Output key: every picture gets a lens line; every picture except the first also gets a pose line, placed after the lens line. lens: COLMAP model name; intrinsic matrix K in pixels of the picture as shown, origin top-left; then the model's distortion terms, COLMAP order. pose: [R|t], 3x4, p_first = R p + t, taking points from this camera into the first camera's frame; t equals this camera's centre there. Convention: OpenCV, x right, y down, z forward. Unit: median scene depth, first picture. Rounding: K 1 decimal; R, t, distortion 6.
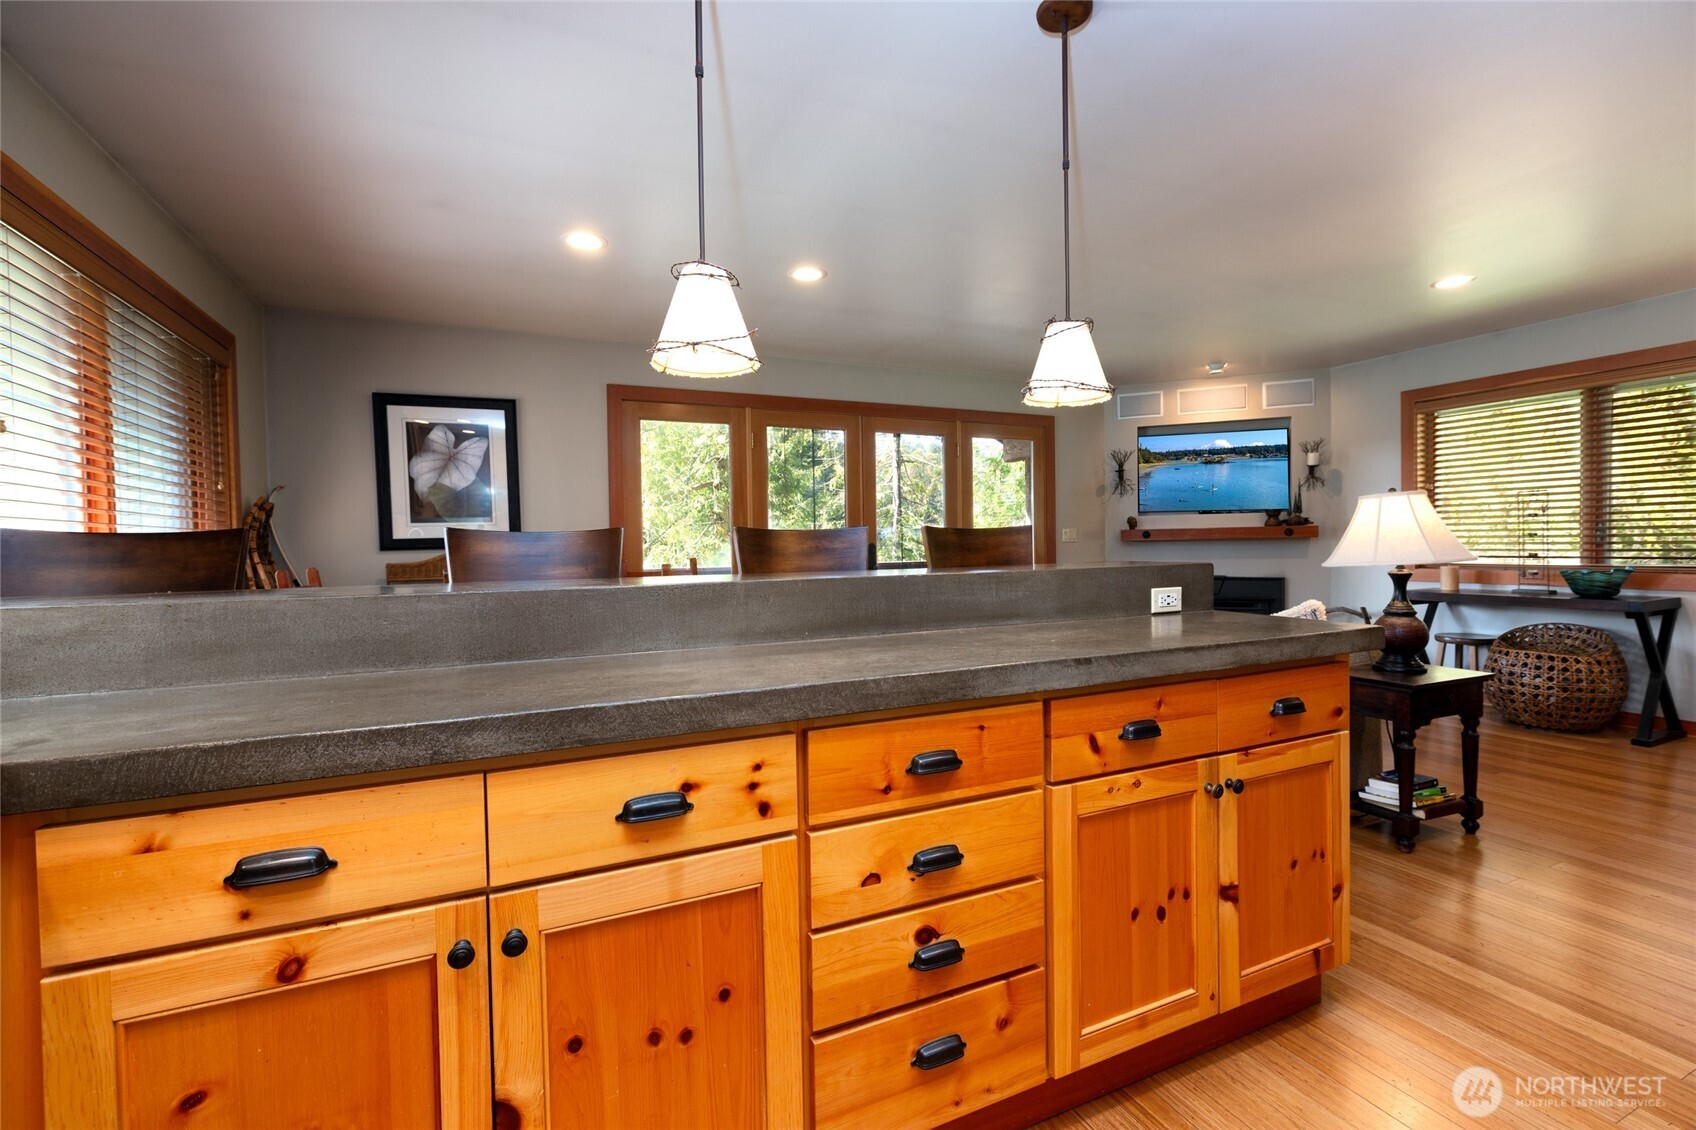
lens RADIAL K [[748.6, 0, 857.3], [0, 748.6, 558.9], [0, 0, 1]] dist [-0.000236, -0.001105]
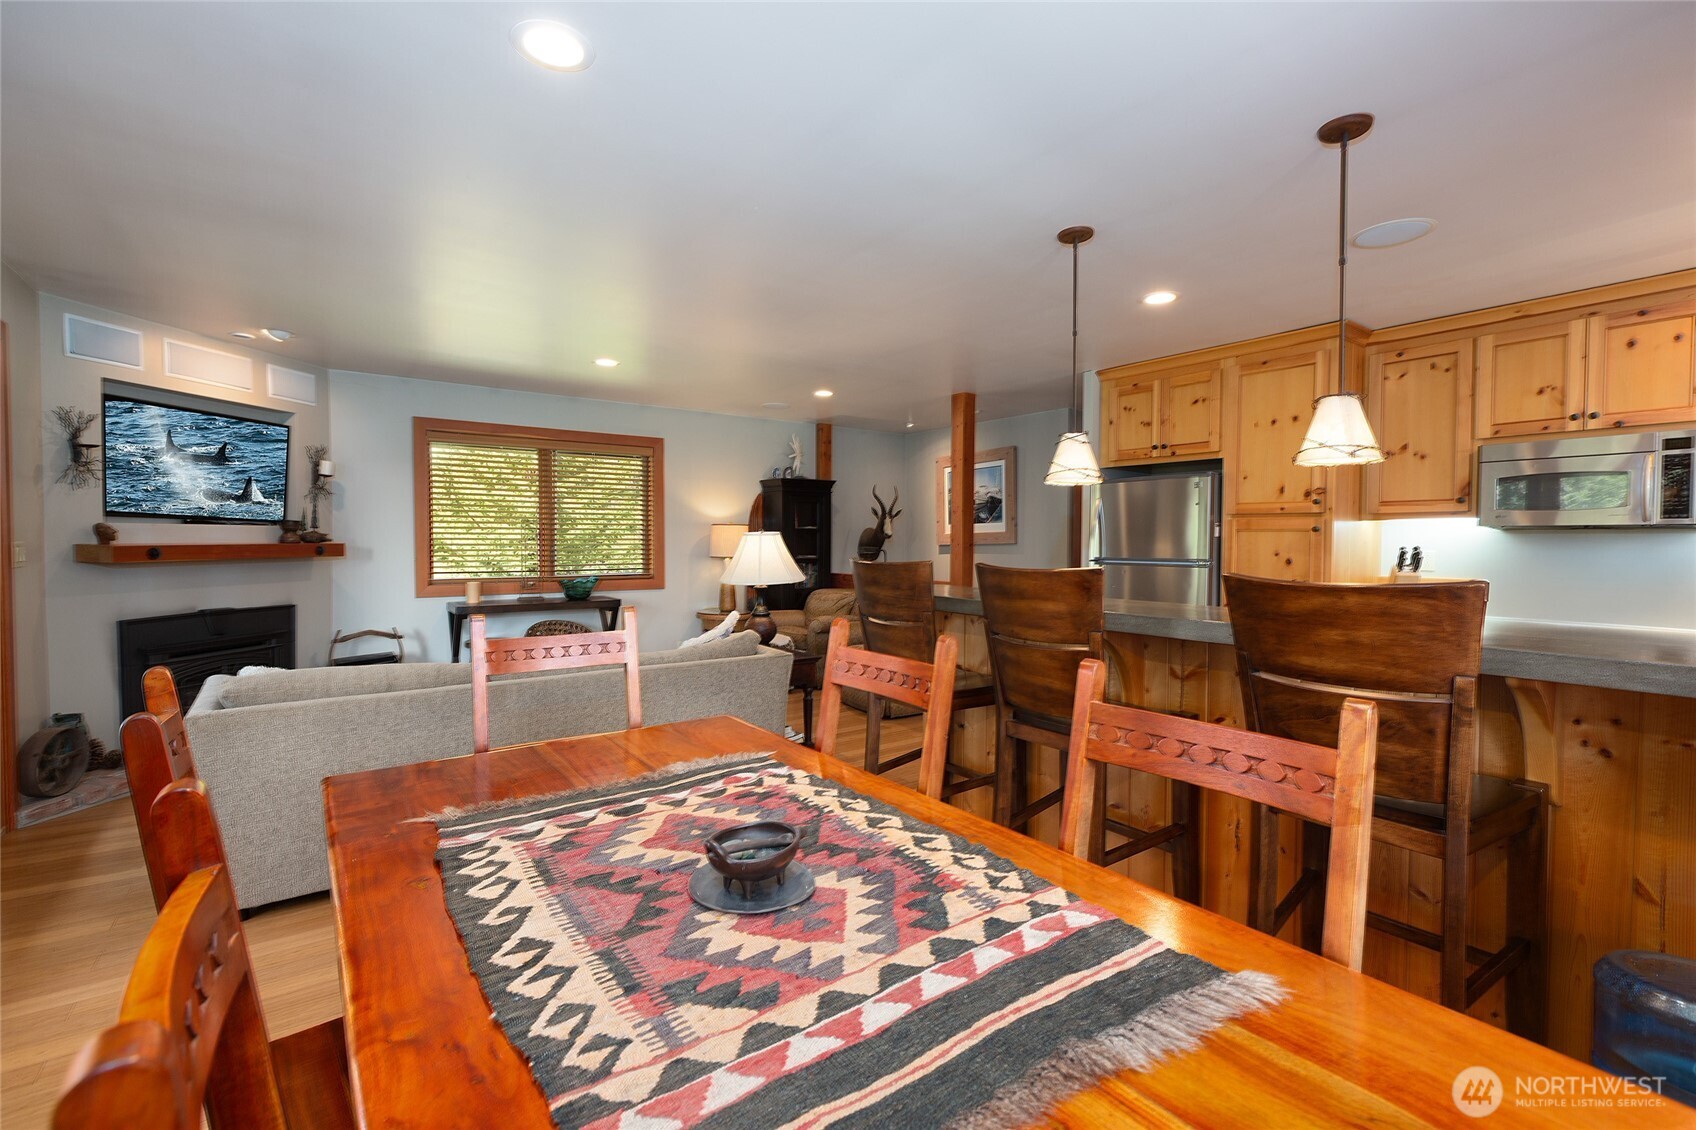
lens RADIAL K [[748.6, 0, 857.3], [0, 748.6, 558.9], [0, 0, 1]] dist [-0.000236, -0.001105]
pose [[-0.204076, -0.010304, 0.978901, -0.469154], [0.019654, 0.999700, 0.014620, -0.031905], [-0.978758, 0.022223, -0.203812, 0.688500]]
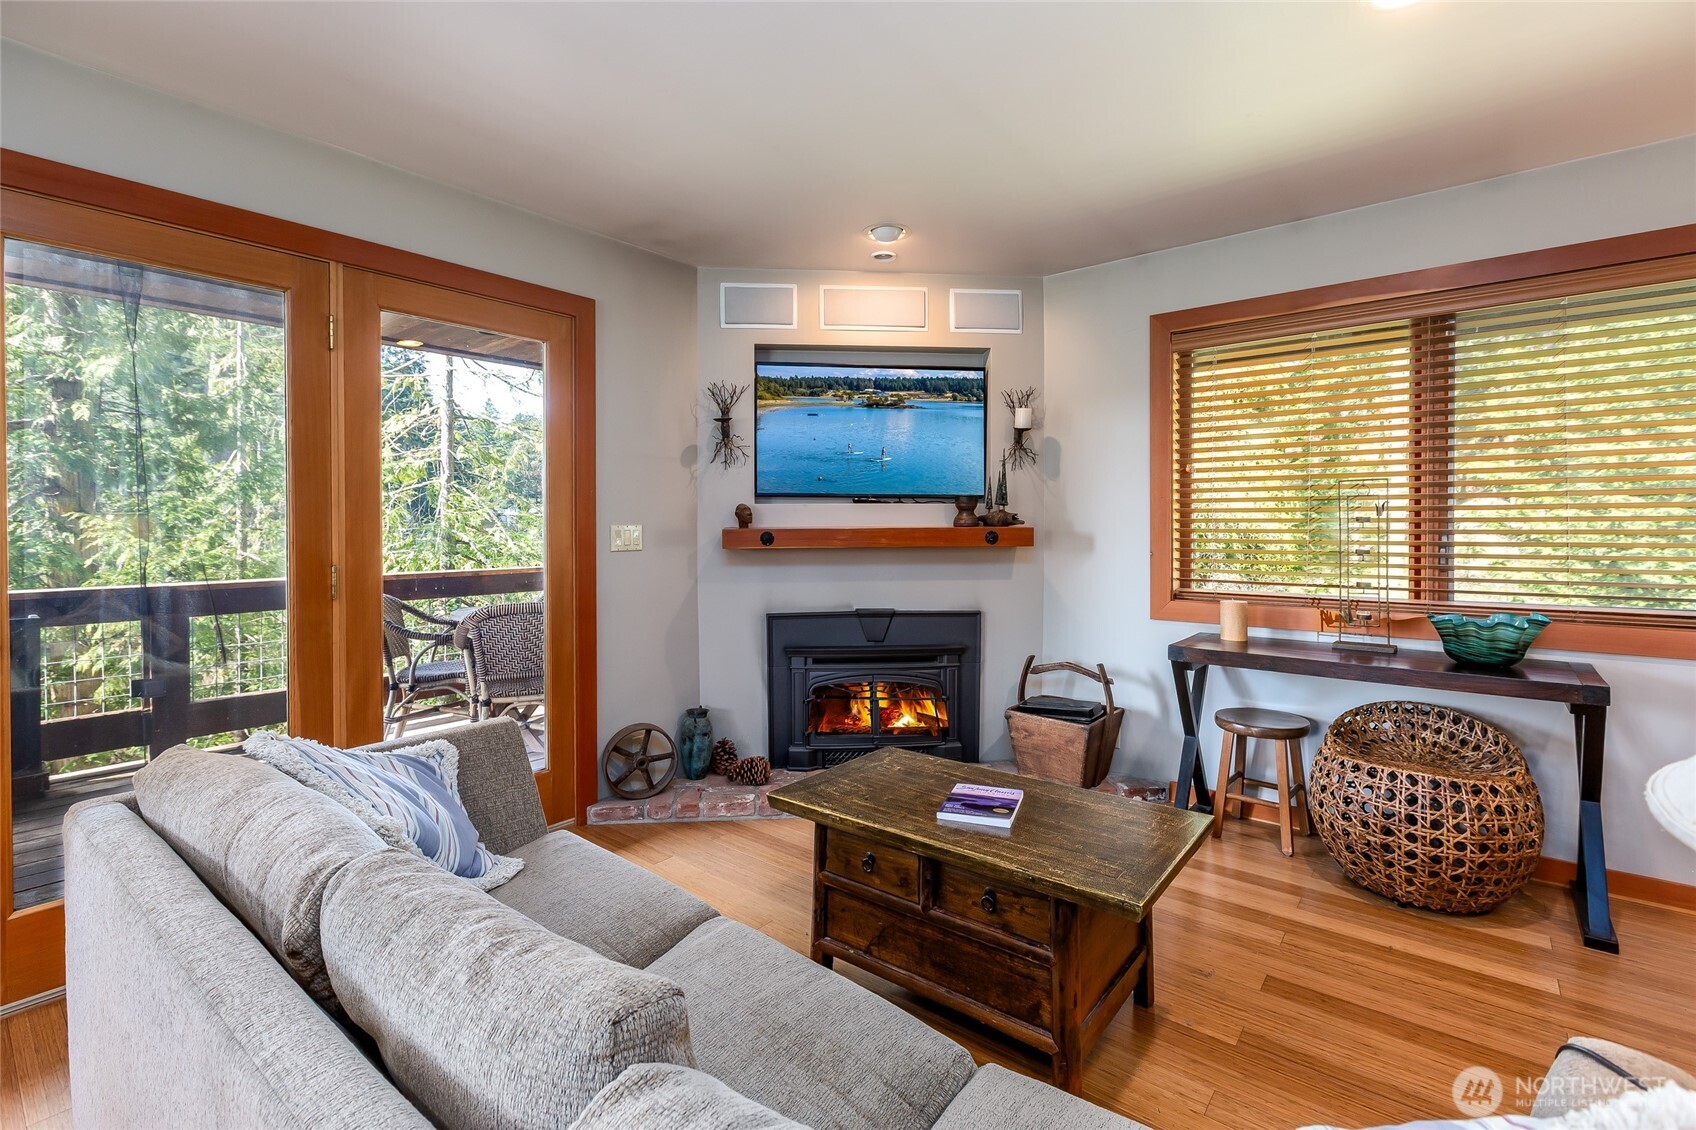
lens RADIAL K [[763.1, 0, 847.5], [0, 763.1, 530.1], [0, 0, 1]] dist [0.001359, -0.000029]
pose [[0.902100, 0.008484, 0.431444, 0.253942], [-0.002689, 0.999898, -0.014040, -0.039216], [-0.431519, 0.011505, 0.902031, 0.603427]]
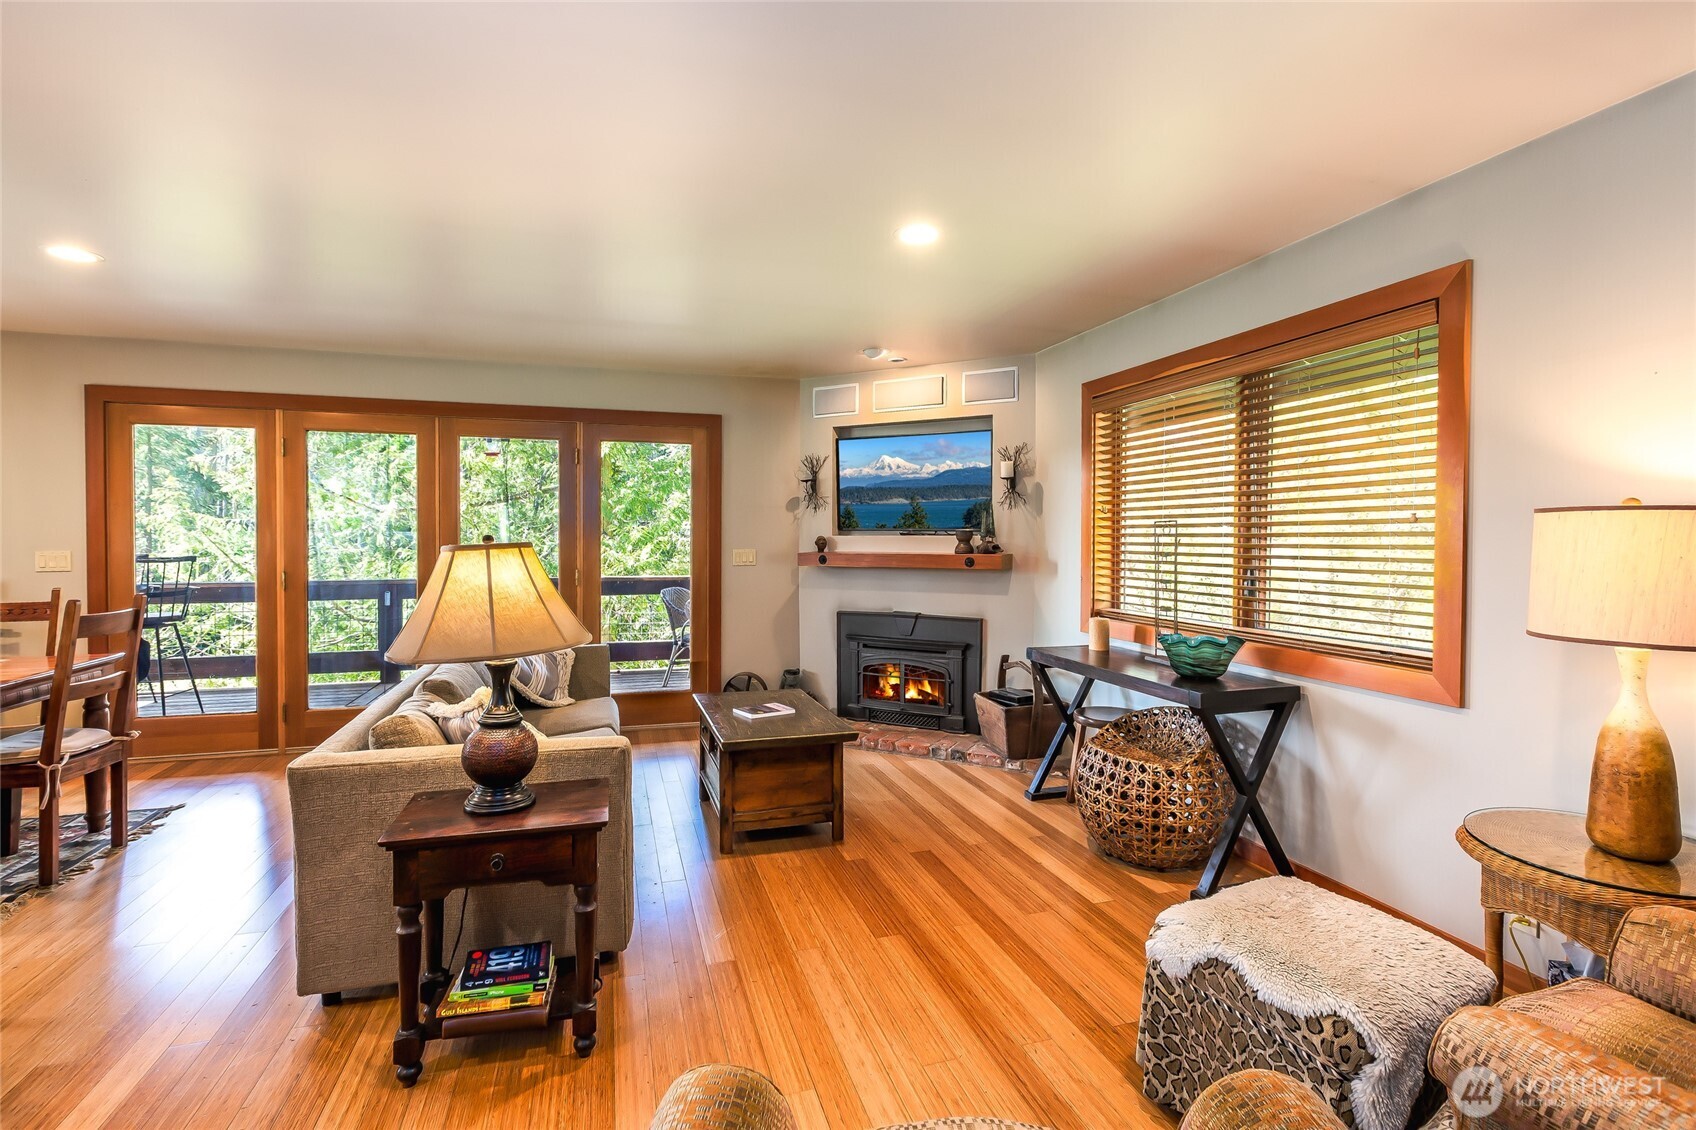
lens RADIAL K [[780.8, 0, 842.4], [0, 780.8, 551.0], [0, 0, 1]] dist [0.000370, 0.000364]
pose [[0.987868, 0.022423, -0.153669, 0.687723], [-0.023057, 0.999731, -0.002345, -0.051211], [0.153575, 0.005859, 0.988120, 0.202554]]
